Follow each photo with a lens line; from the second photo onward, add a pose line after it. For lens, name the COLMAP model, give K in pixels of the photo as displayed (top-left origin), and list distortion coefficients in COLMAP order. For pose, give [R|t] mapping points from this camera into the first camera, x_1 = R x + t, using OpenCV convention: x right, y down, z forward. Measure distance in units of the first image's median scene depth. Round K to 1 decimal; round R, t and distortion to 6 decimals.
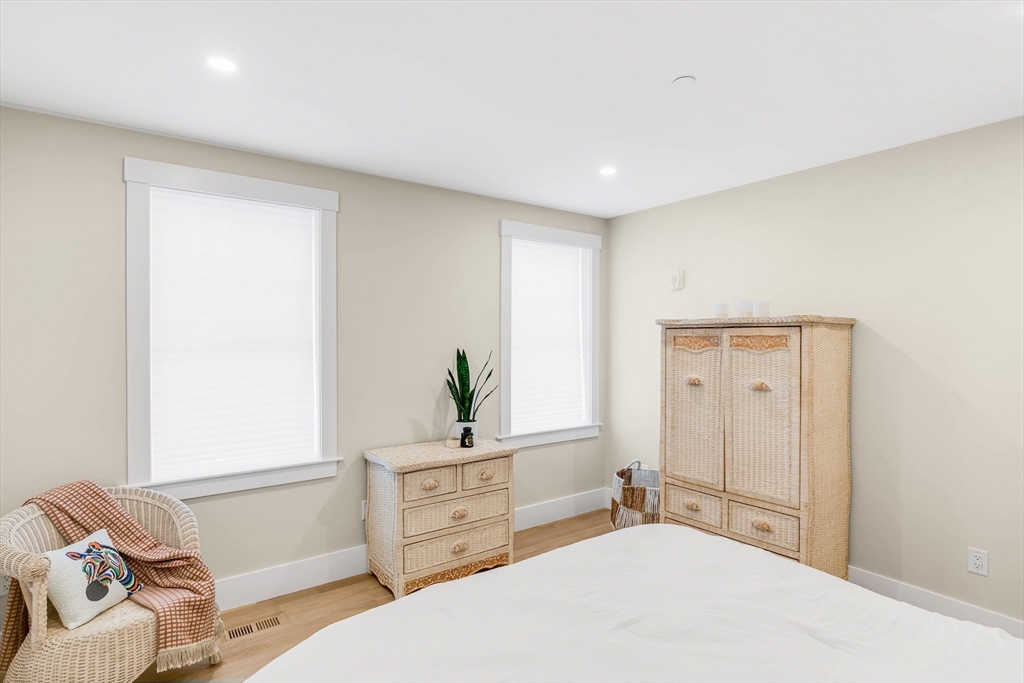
lens RADIAL K [[557.9, 0, 510.6], [0, 557.9, 338.5], [0, 0, 1]] dist [0.003981, 0.000186]
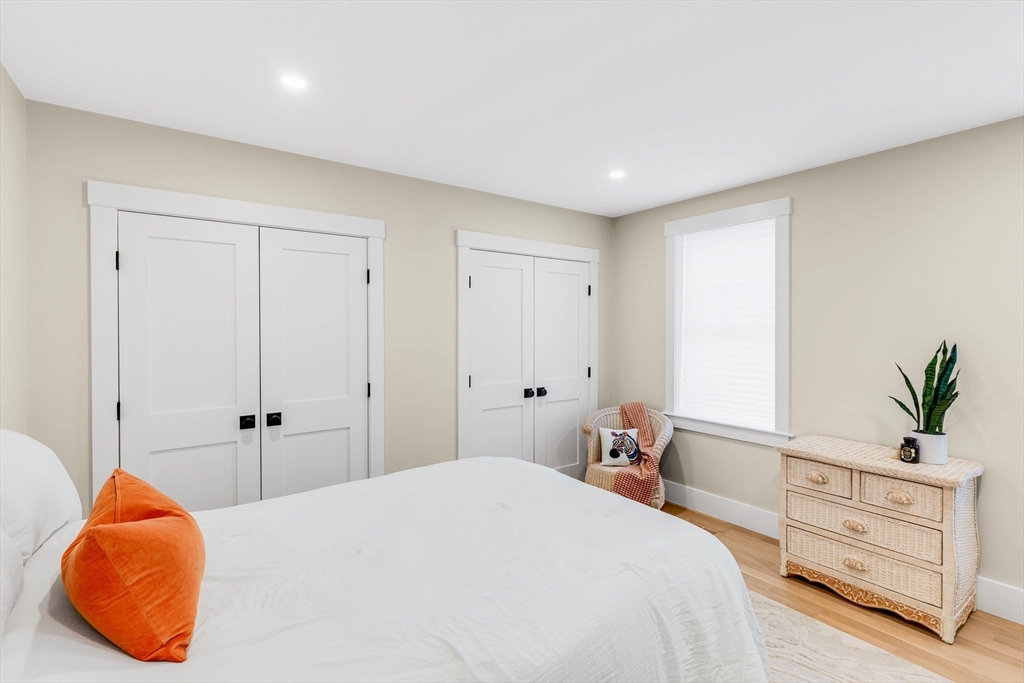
lens RADIAL K [[475.5, 0, 512.7], [0, 475.5, 334.5], [0, 0, 1]] dist [0.003336, 0.000019]
pose [[-0.049396, 0.007312, -0.998753, 0.785098], [0.000530, 0.999973, 0.007295, 0.007721], [0.998779, -0.000169, -0.049398, 0.573191]]
